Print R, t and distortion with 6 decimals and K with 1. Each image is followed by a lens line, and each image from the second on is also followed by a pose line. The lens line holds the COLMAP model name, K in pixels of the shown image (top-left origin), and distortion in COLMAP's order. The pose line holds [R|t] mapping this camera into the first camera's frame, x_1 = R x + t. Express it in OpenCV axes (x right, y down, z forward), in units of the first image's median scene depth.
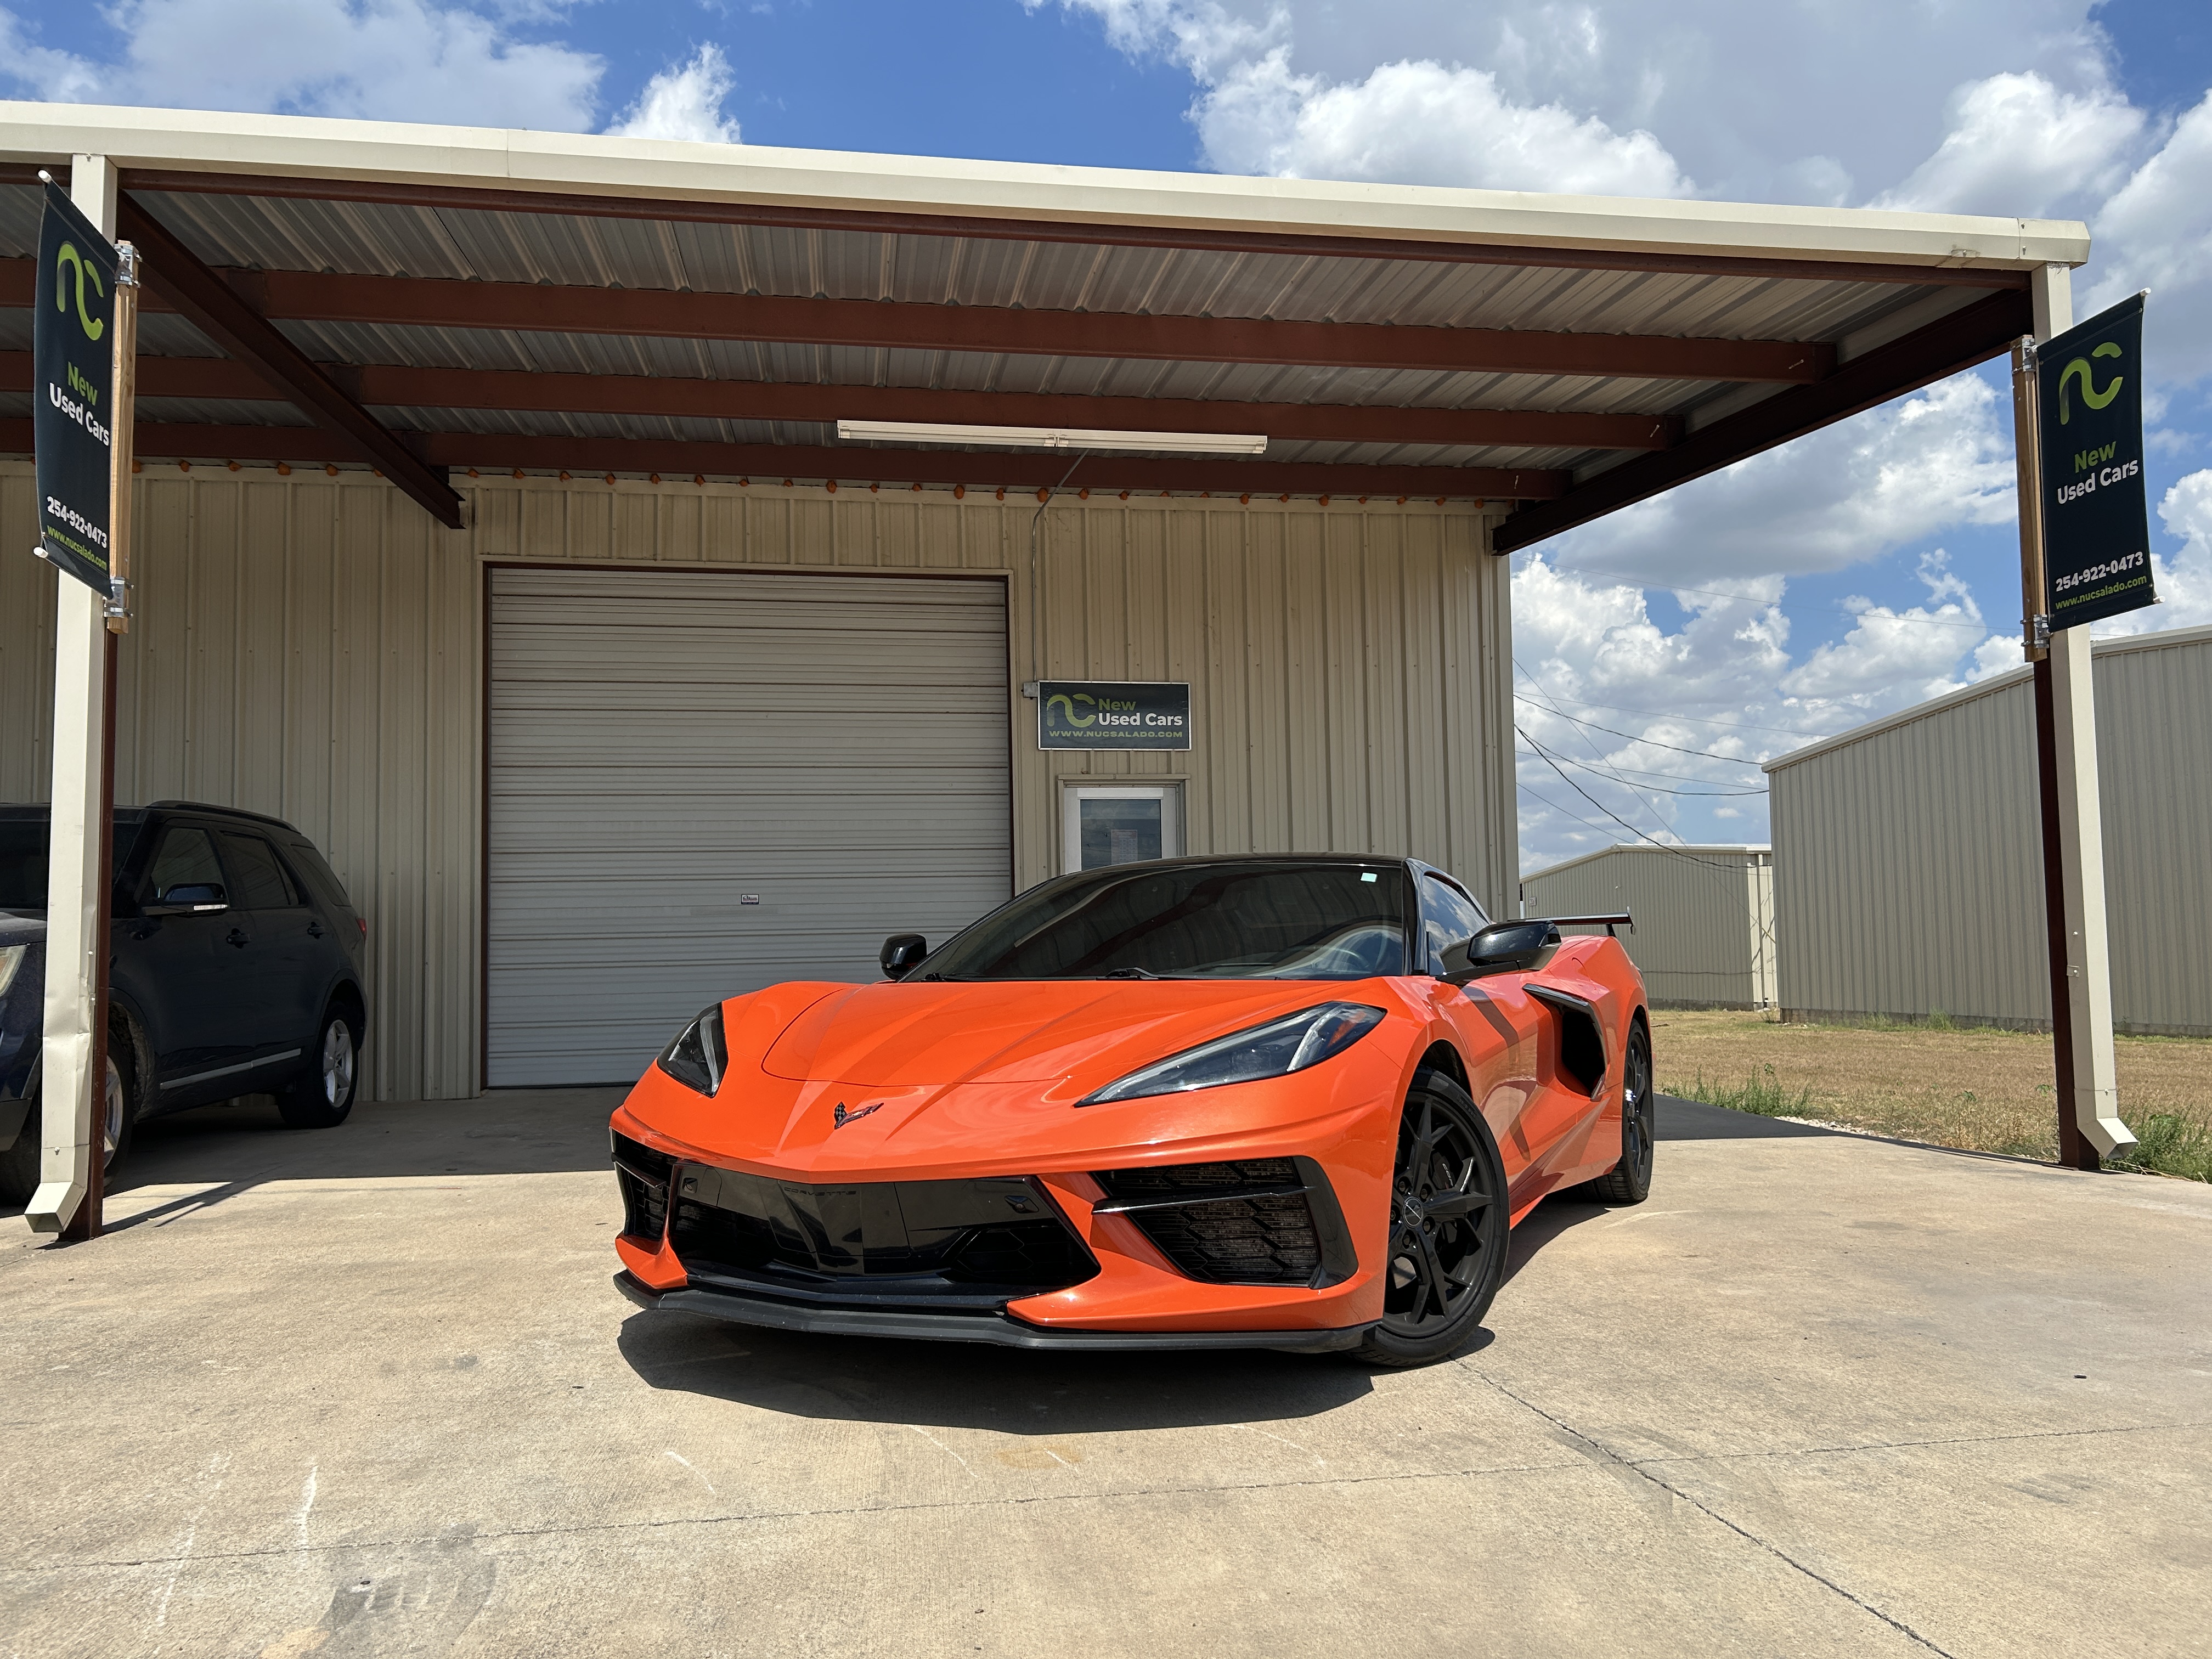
lens RADIAL K [[1627.4, 0, 1190.2], [0, 1627.4, 864.6], [0, 0, 1]] dist [0.044944, -0.045801]
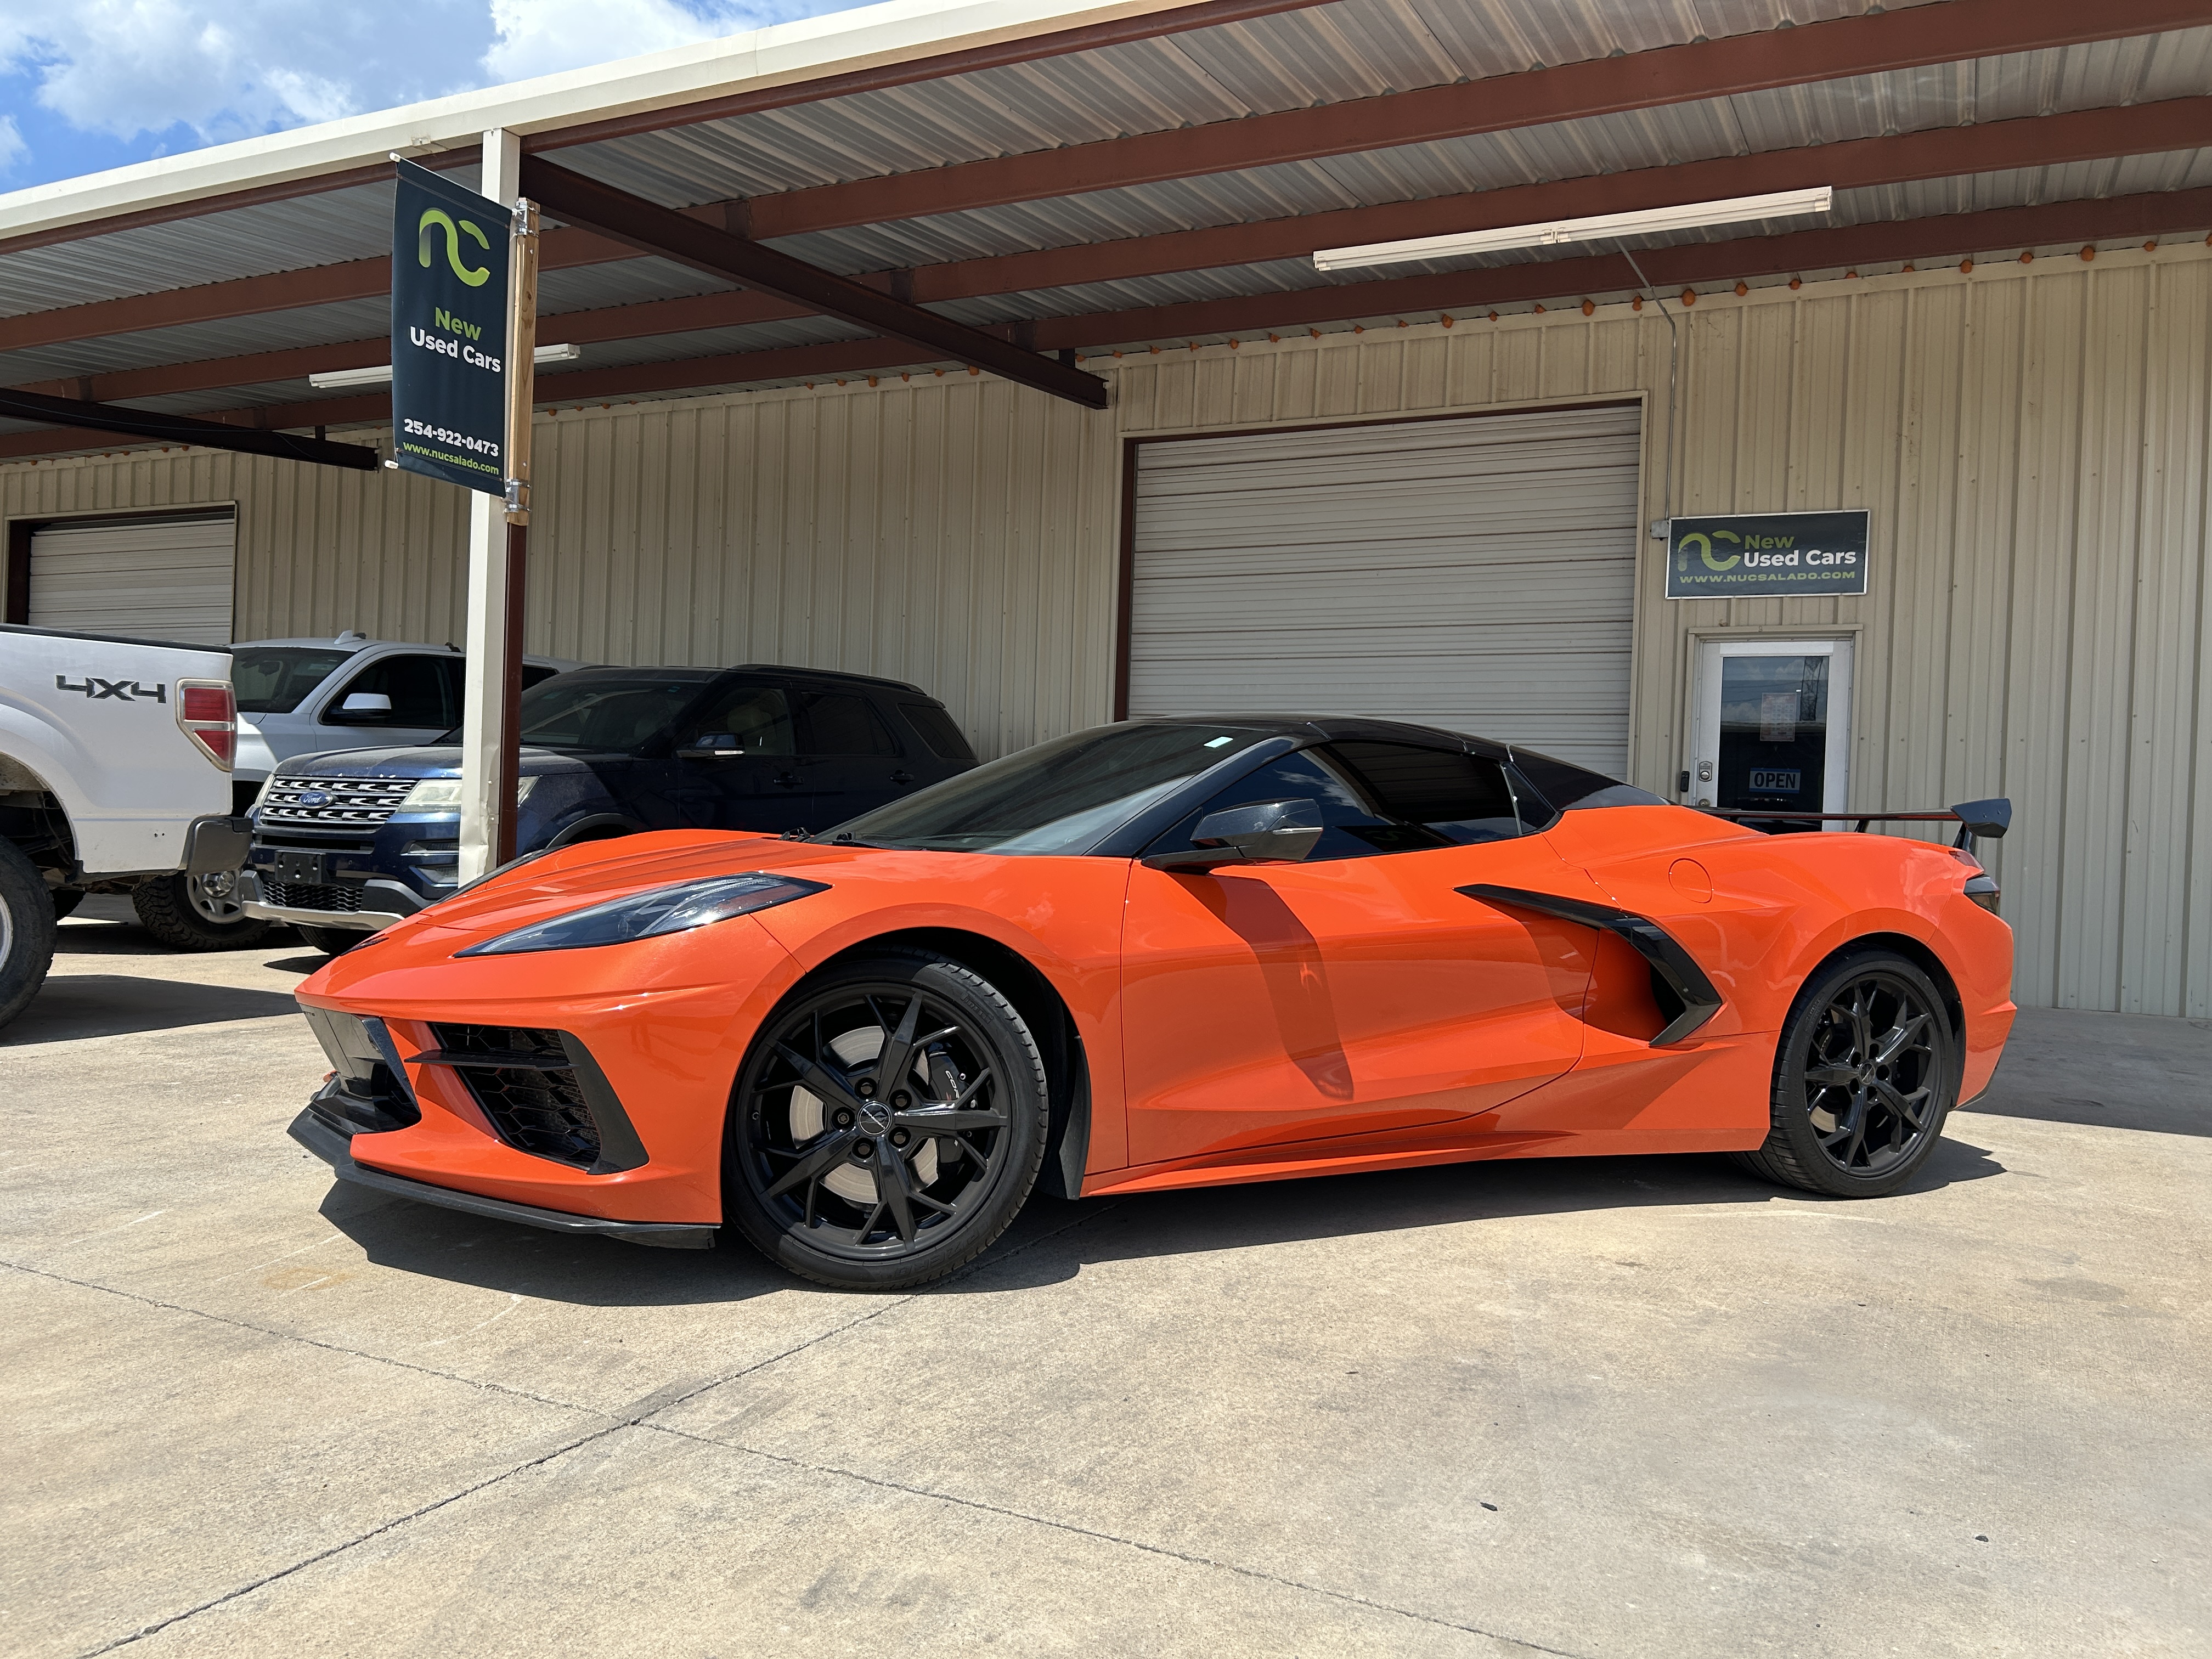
lens RADIAL K [[1685.7, 0, 1105.3], [0, 1685.7, 837.9], [0, 0, 1]] dist [0.043409, -0.031665]
pose [[0.808962, 0.051635, -0.585589, 0.462427], [-0.015961, 0.997697, 0.065923, 0.002358], [0.587645, -0.043982, 0.807923, 0.218503]]
